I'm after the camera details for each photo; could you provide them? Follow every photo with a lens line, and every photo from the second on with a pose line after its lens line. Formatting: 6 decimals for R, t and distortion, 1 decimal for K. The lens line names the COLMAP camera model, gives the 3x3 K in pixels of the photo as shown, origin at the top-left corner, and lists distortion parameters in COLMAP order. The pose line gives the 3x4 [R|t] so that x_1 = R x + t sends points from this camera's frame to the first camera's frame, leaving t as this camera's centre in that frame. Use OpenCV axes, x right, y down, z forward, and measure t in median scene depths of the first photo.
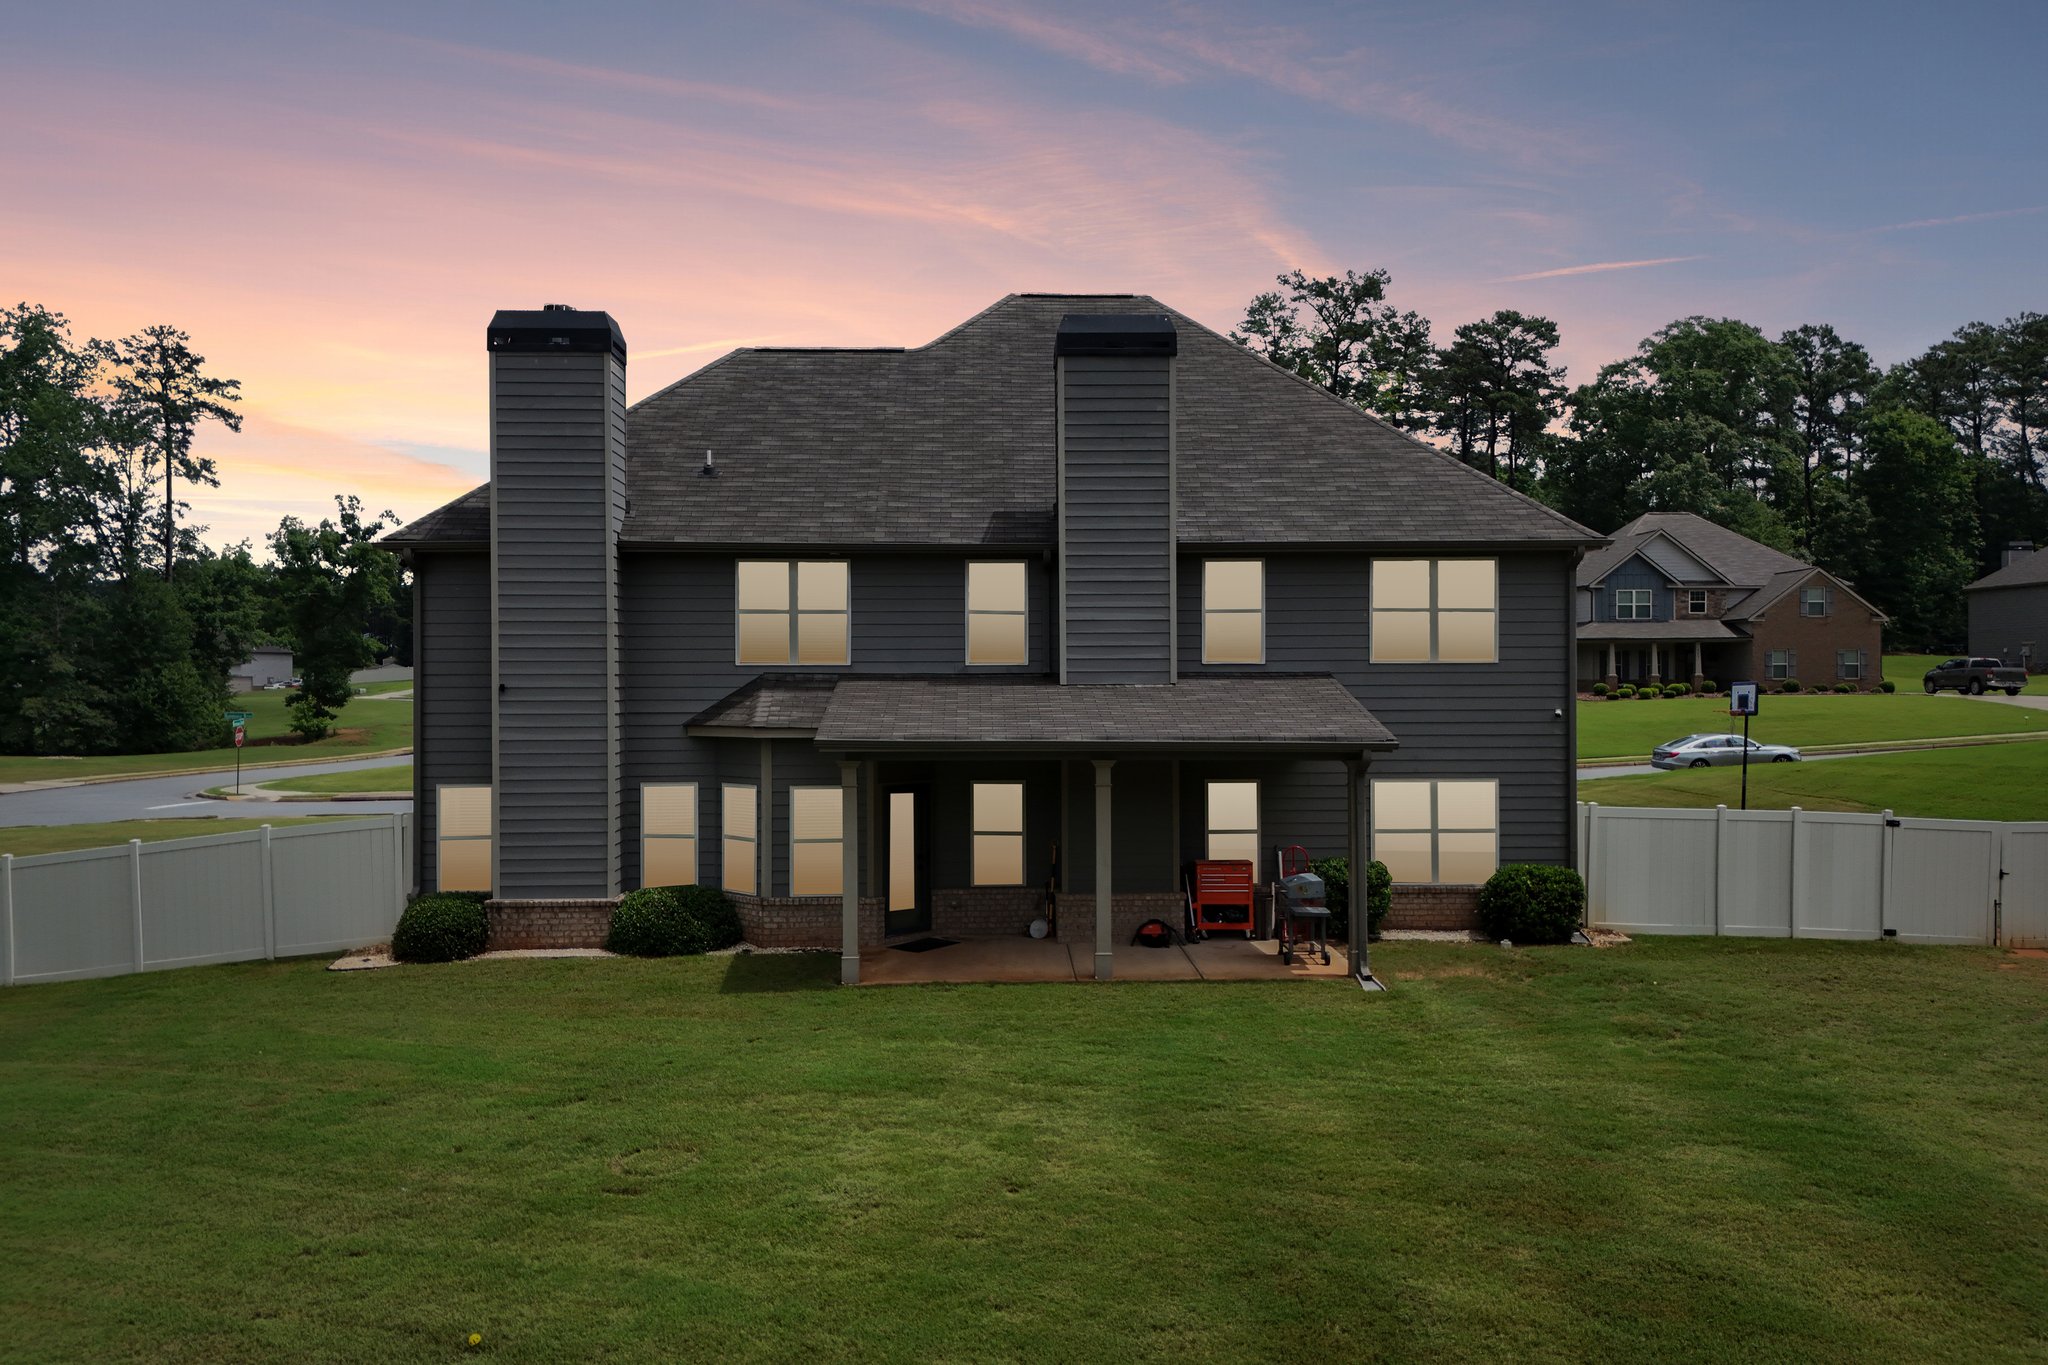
lens RADIAL K [[1509.4, 0, 994.7], [0, 1509.4, 688.4], [0, 0, 1]] dist [0.035026, -0.003304]
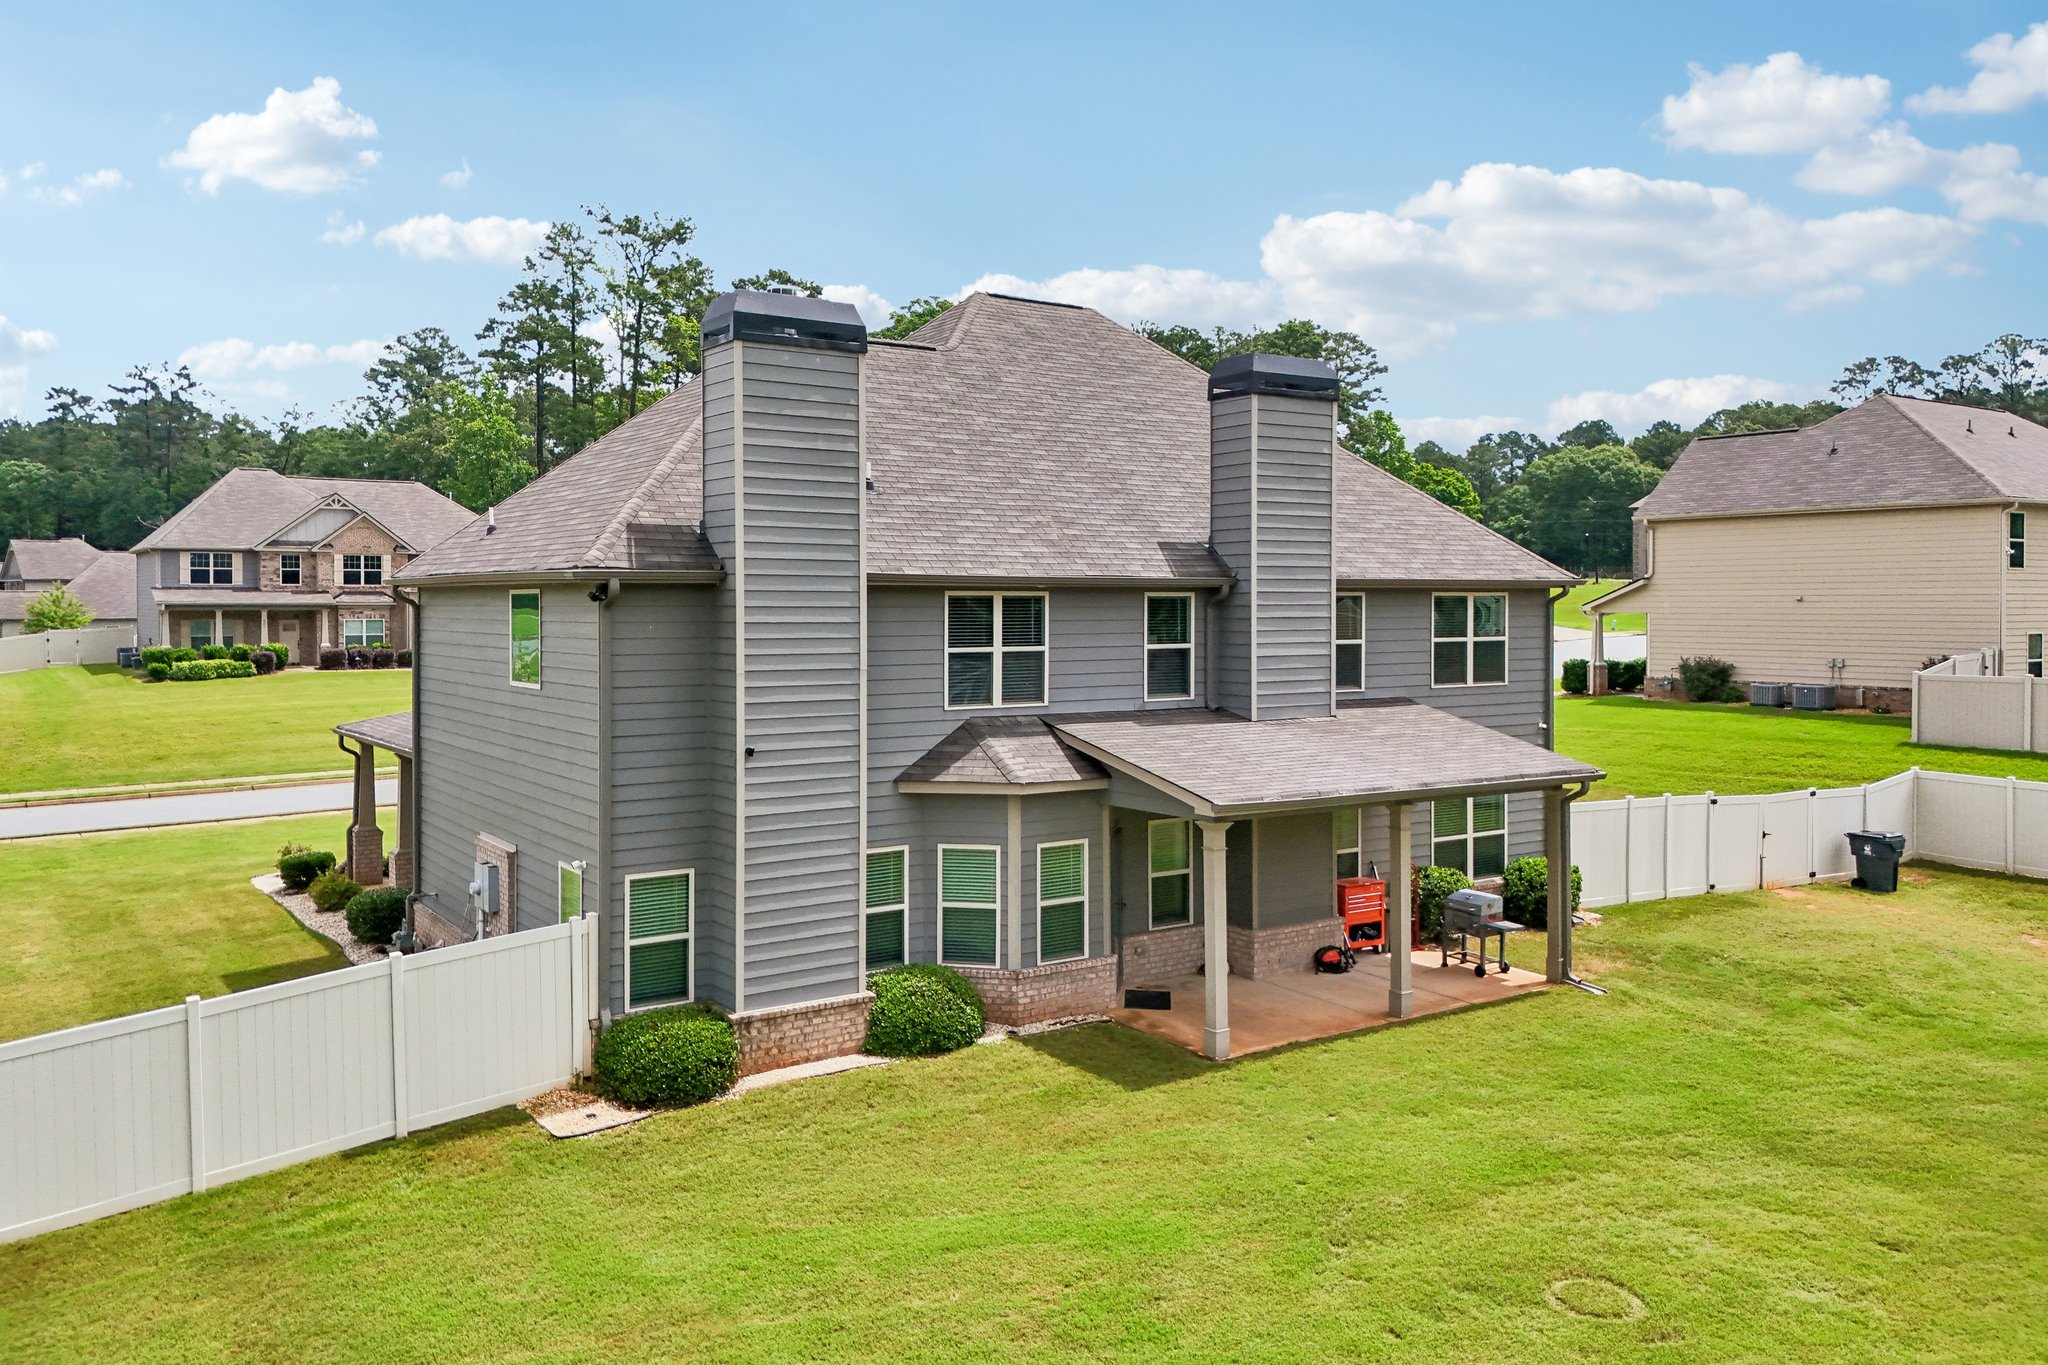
lens RADIAL K [[1564.8, 0, 998.1], [0, 1564.8, 617.4], [0, 0, 1]] dist [0.041833, -0.000992]
pose [[0.841164, -0.002801, 0.540772, -0.661110], [0.004759, 0.999986, -0.002224, -0.069424], [-0.540759, 0.004444, 0.841166, 0.214604]]
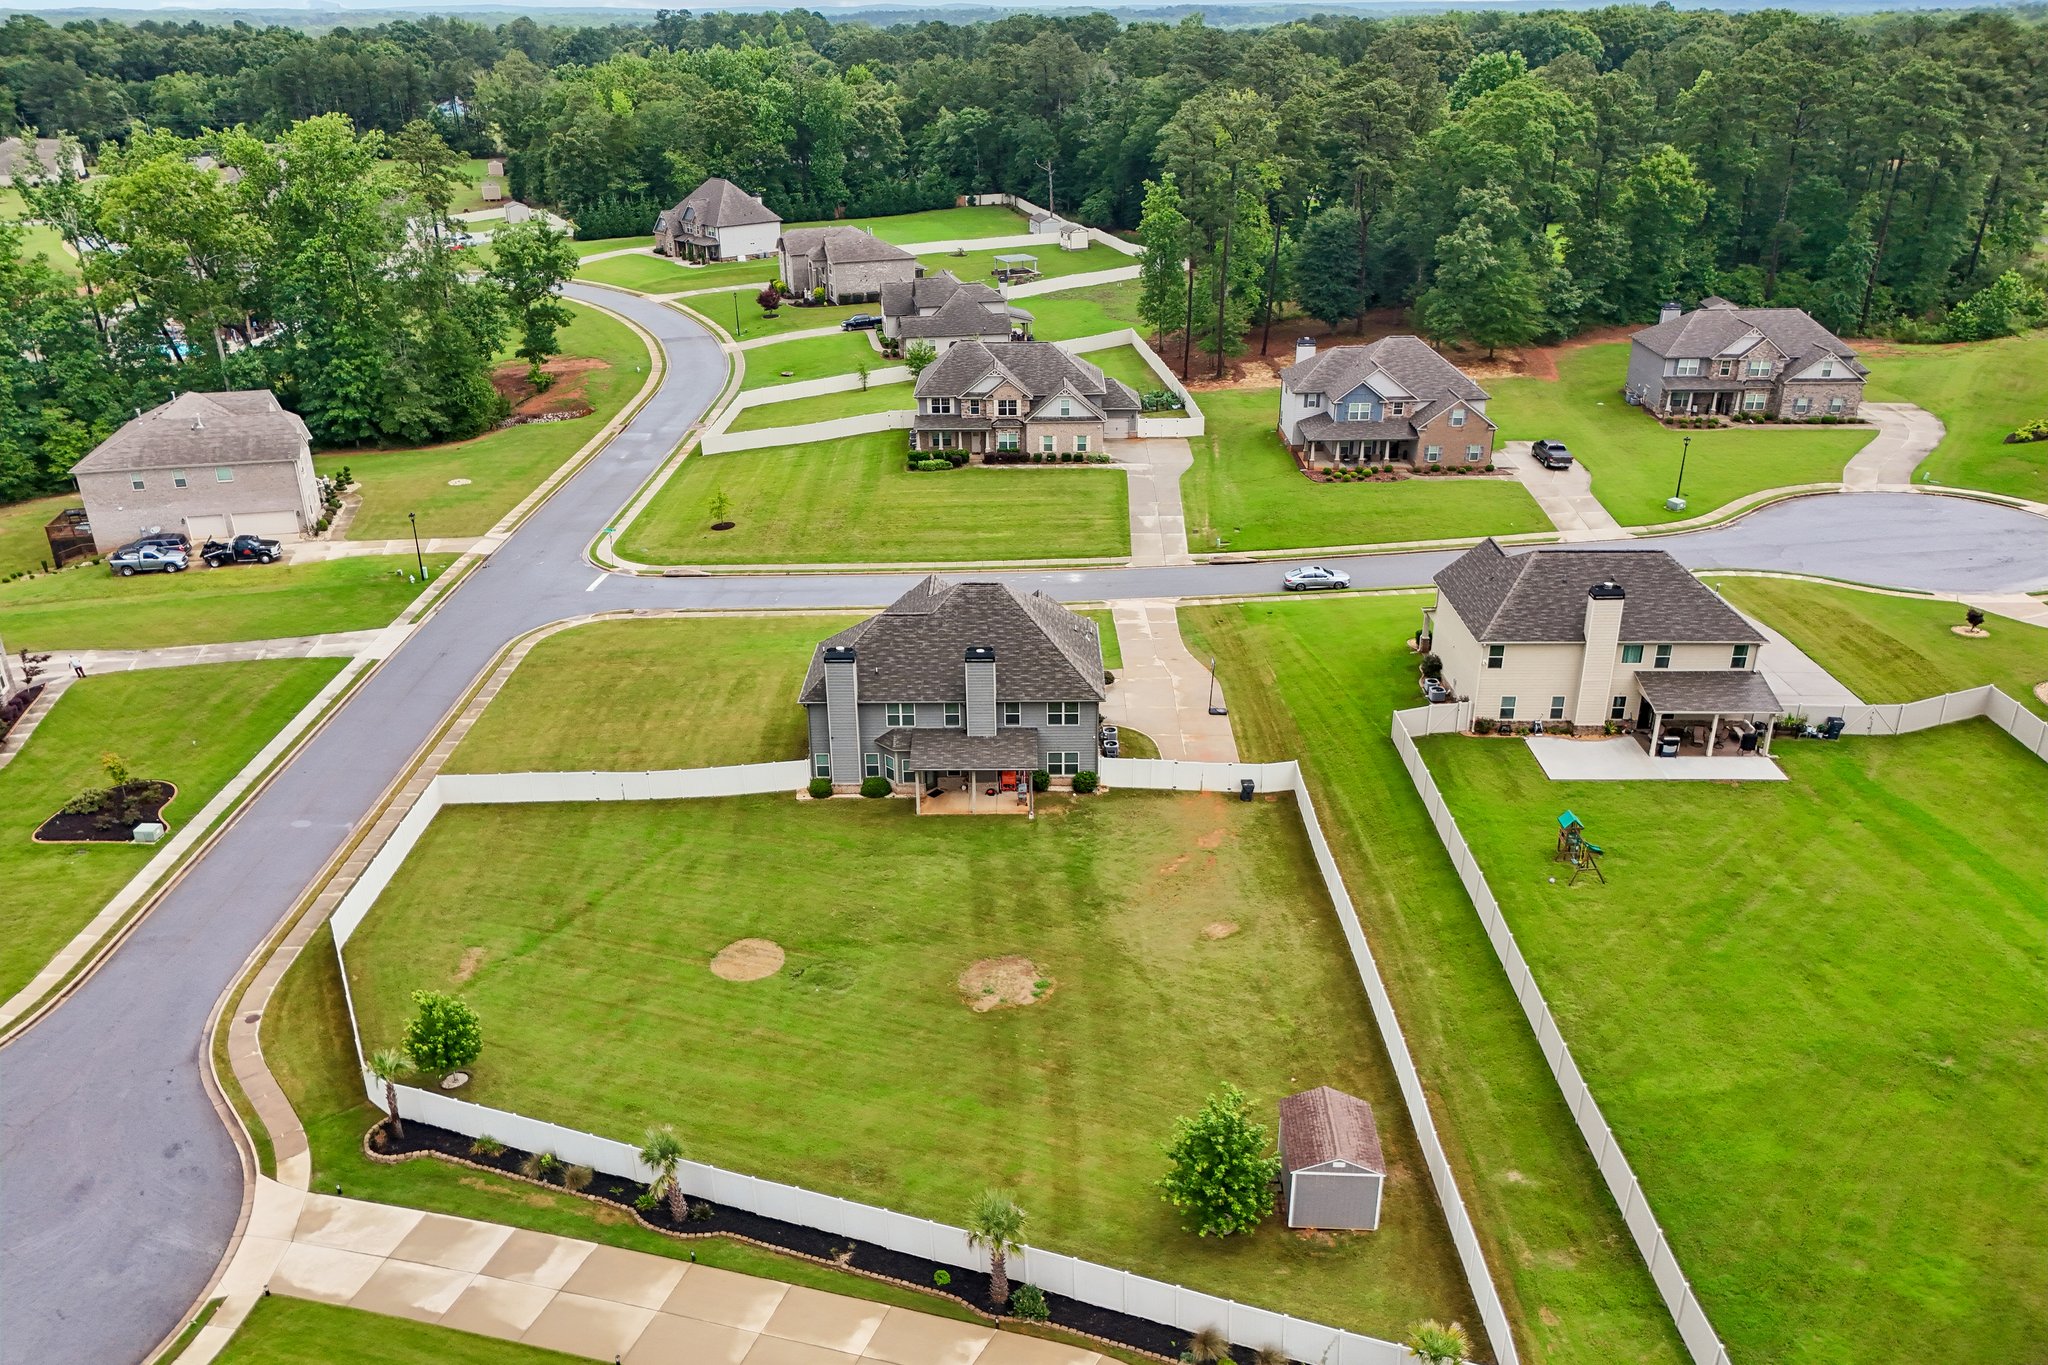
lens RADIAL K [[1509.1, 0, 1027.9], [0, 1509.1, 603.1], [0, 0, 1]] dist [0.027317, -0.005957]
pose [[0.999916, 0.008387, -0.009866, 0.239116], [-0.004362, 0.935537, 0.353201, -1.795171], [0.012192, -0.353129, 0.935495, -2.715896]]
